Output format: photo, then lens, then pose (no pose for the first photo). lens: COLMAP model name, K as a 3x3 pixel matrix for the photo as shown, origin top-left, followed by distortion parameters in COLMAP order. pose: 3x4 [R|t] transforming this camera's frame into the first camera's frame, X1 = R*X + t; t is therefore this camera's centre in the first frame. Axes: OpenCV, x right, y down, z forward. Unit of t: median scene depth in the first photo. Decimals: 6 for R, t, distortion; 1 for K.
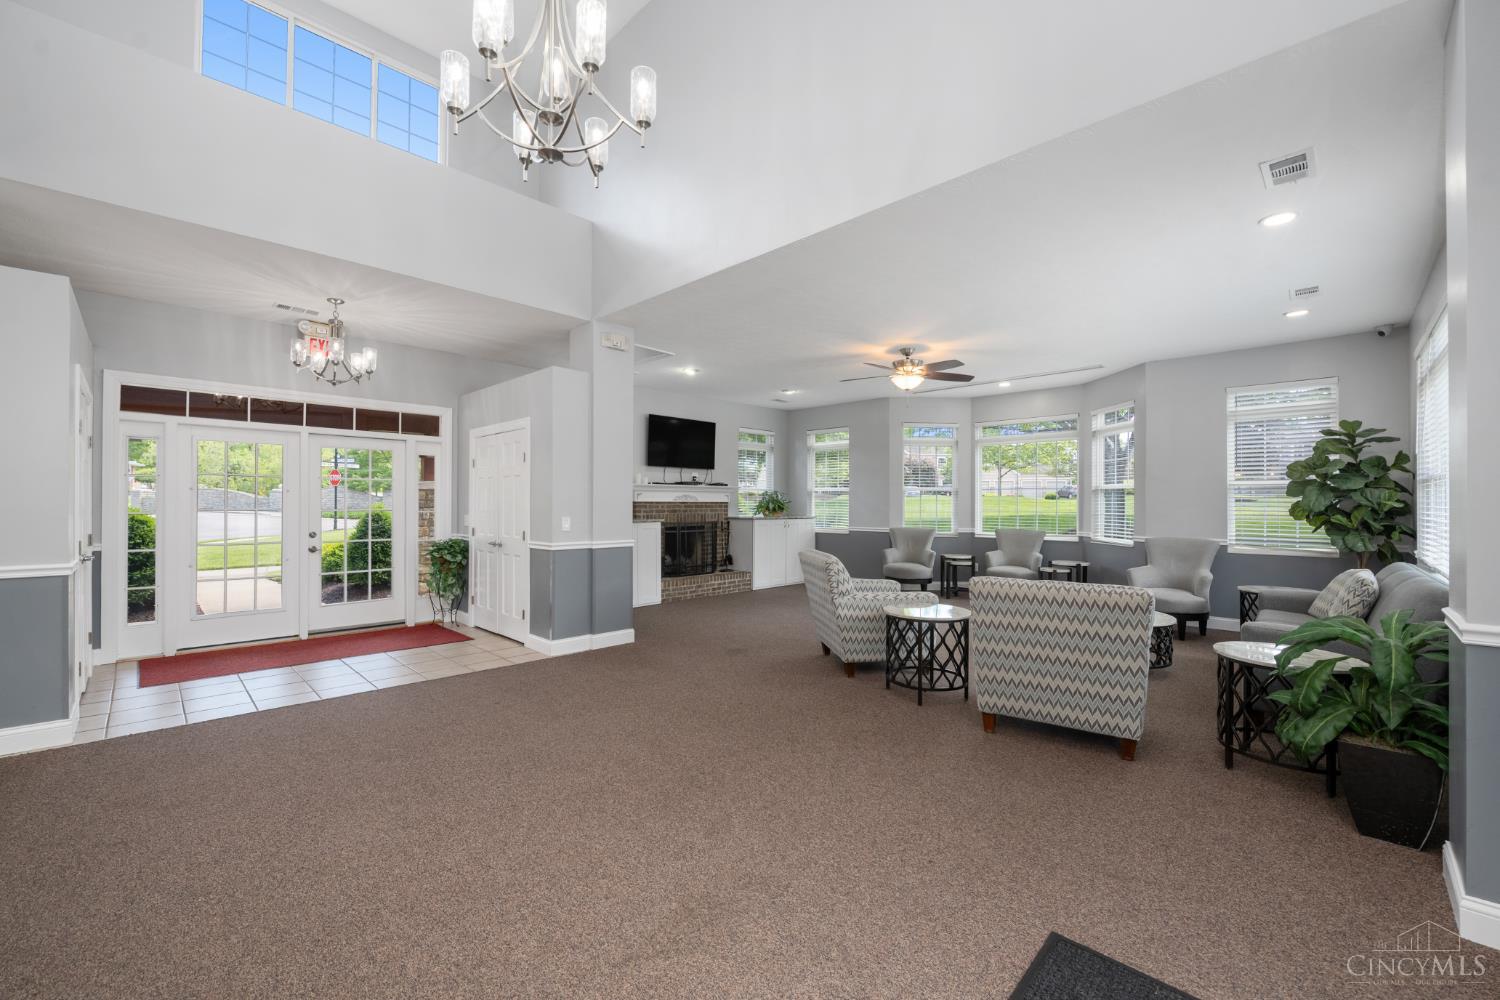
lens RADIAL K [[602.2, 0, 746.1], [0, 602.2, 494.7], [0, 0, 1]] dist [-0.003746, -0.000326]
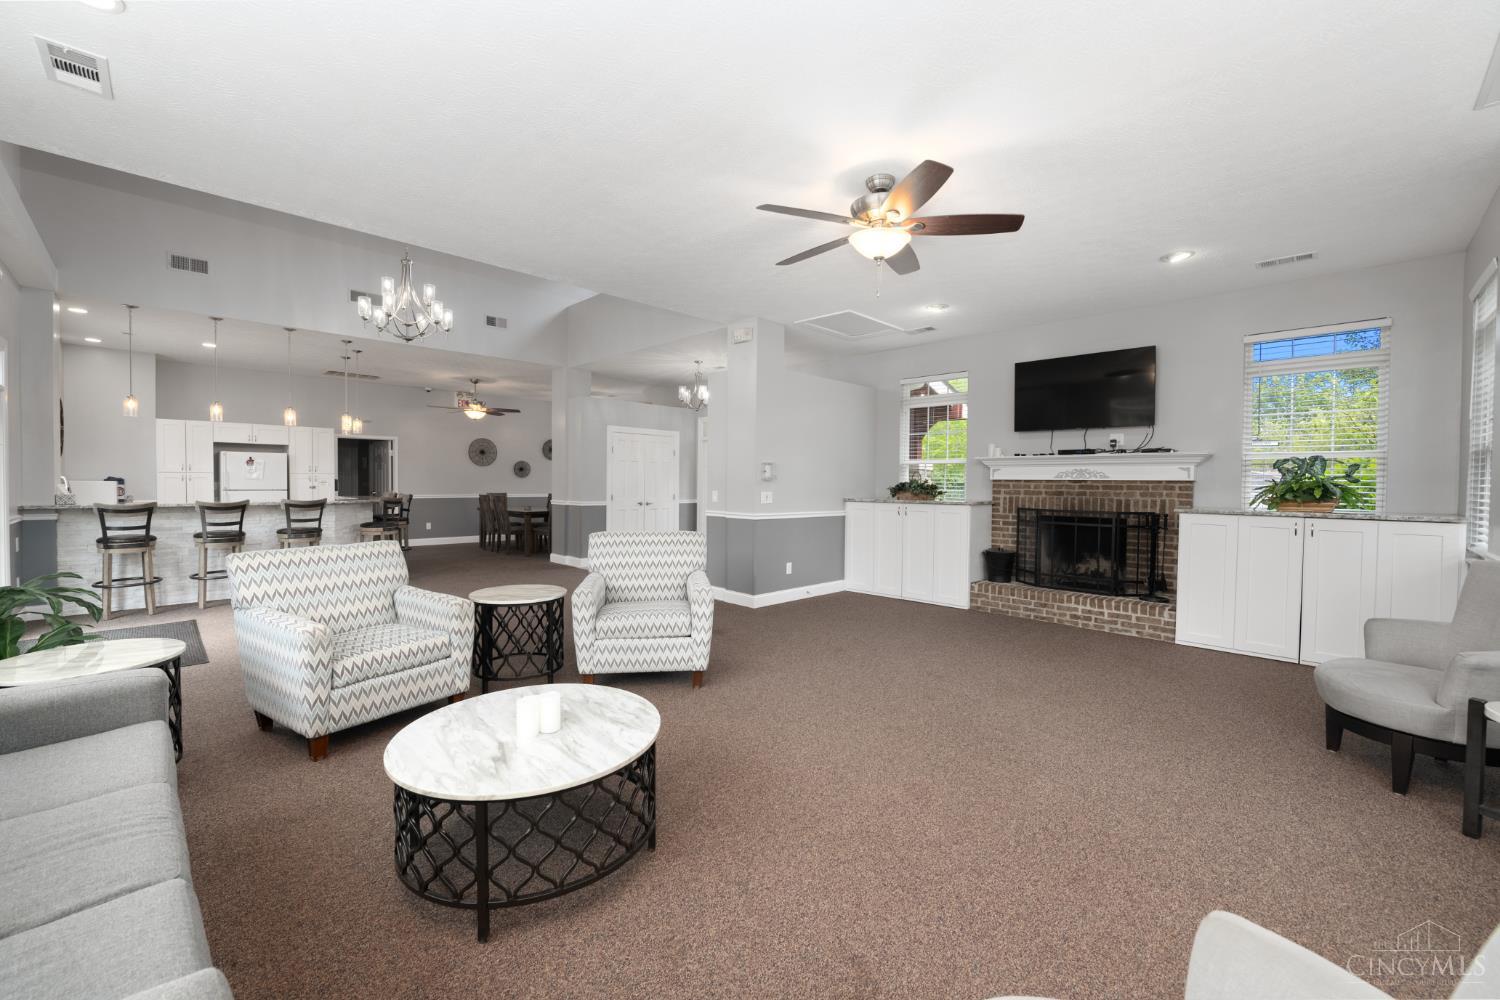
lens RADIAL K [[602.2, 0, 746.1], [0, 602.2, 494.7], [0, 0, 1]] dist [-0.003746, -0.000326]
pose [[-0.006965, 0.016974, -0.999832, 0.561627], [0.004073, 0.999848, 0.016946, 0.015056], [0.999967, -0.003955, -0.007033, 0.633463]]
